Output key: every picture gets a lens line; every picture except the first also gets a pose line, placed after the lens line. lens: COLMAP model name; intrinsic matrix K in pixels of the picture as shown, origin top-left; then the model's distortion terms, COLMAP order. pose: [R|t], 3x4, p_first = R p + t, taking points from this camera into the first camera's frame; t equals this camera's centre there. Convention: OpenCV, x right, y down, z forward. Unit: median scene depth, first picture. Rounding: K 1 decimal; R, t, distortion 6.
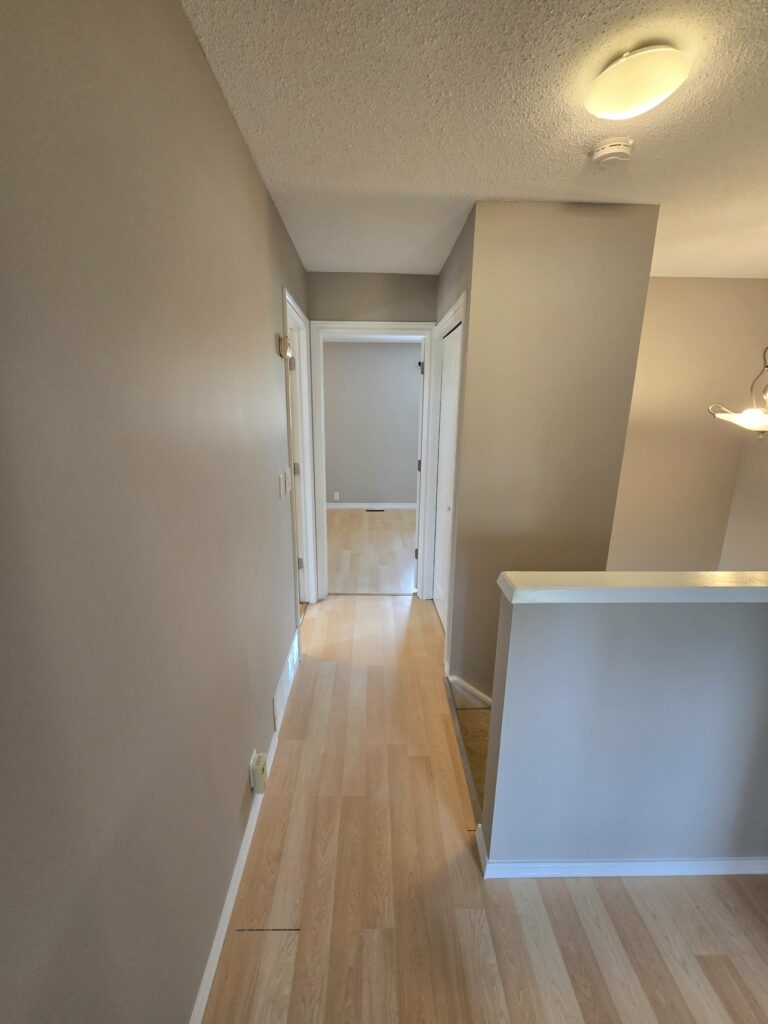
lens RADIAL K [[419.5, 0, 381.2], [0, 419.5, 508.2], [0, 0, 1]] dist [0.000550, 0.000873]
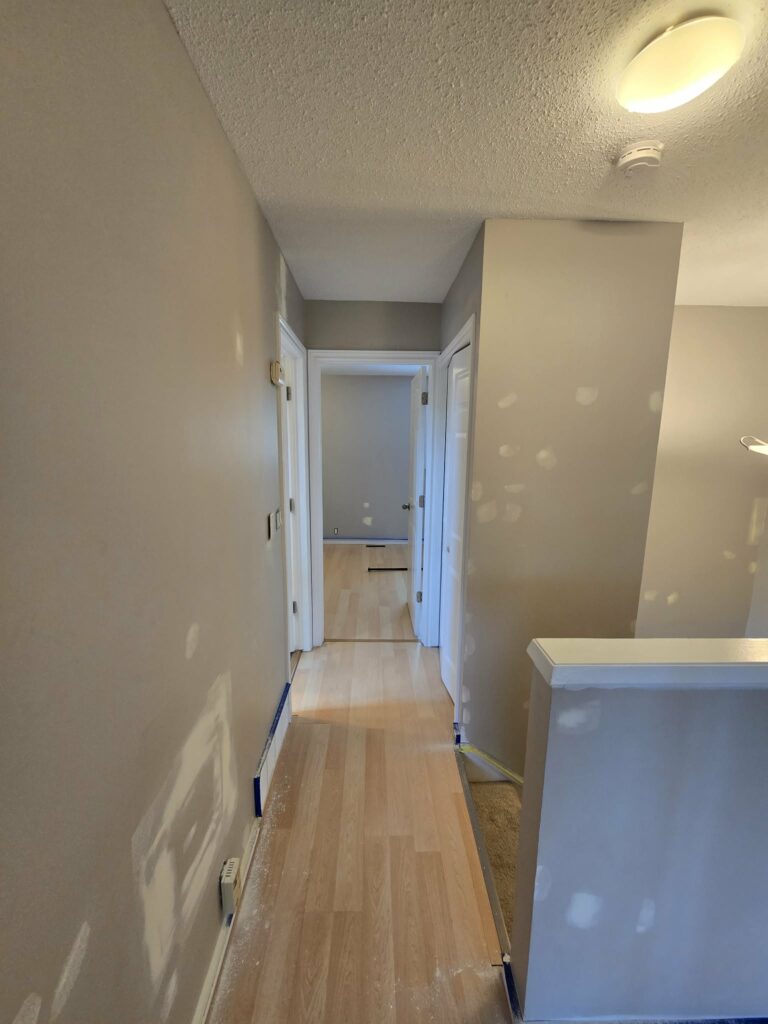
lens RADIAL K [[419.5, 0, 382.3], [0, 419.5, 509.5], [0, 0, 1]] dist [0.000550, 0.000873]
pose [[1.000000, 0.000480, 0.000695, -0.000985], [-0.000428, 0.997269, -0.073856, -0.029051], [-0.000728, 0.073856, 0.997269, 0.152406]]
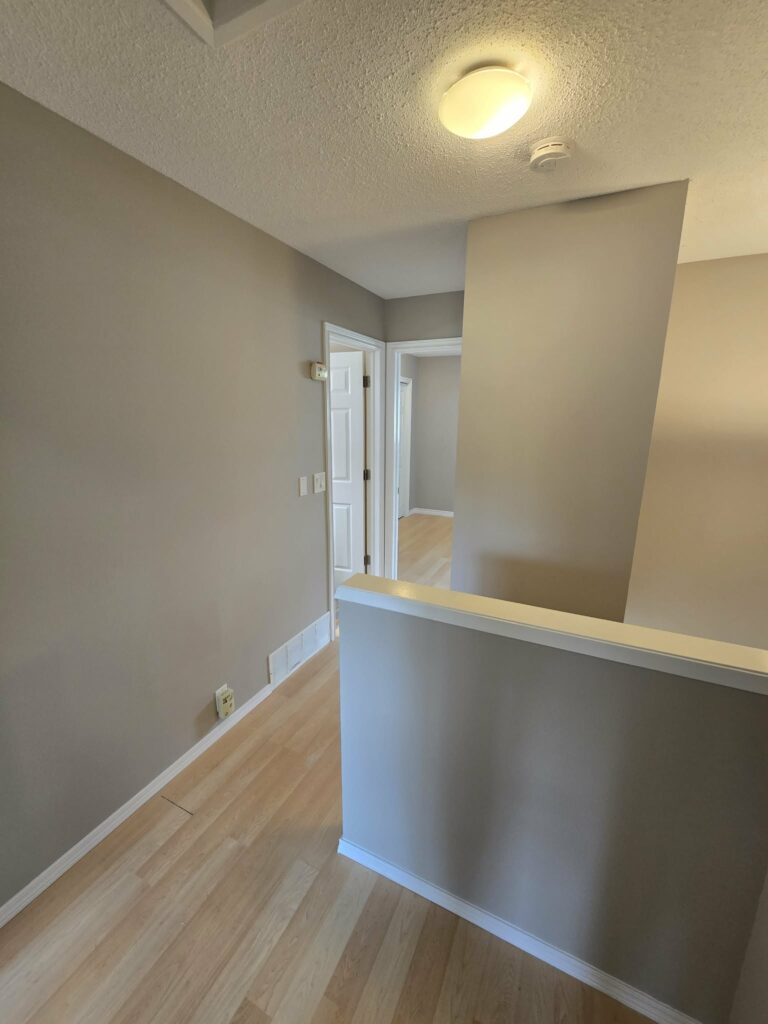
lens RADIAL K [[419.5, 0, 376.4], [0, 419.5, 512.1], [0, 0, 1]] dist [0.000550, 0.000873]
pose [[0.889410, 0.105132, -0.444857, 0.678905], [-0.111394, 0.993702, 0.012128, -0.024006], [0.443330, 0.038767, 0.895520, 0.026502]]
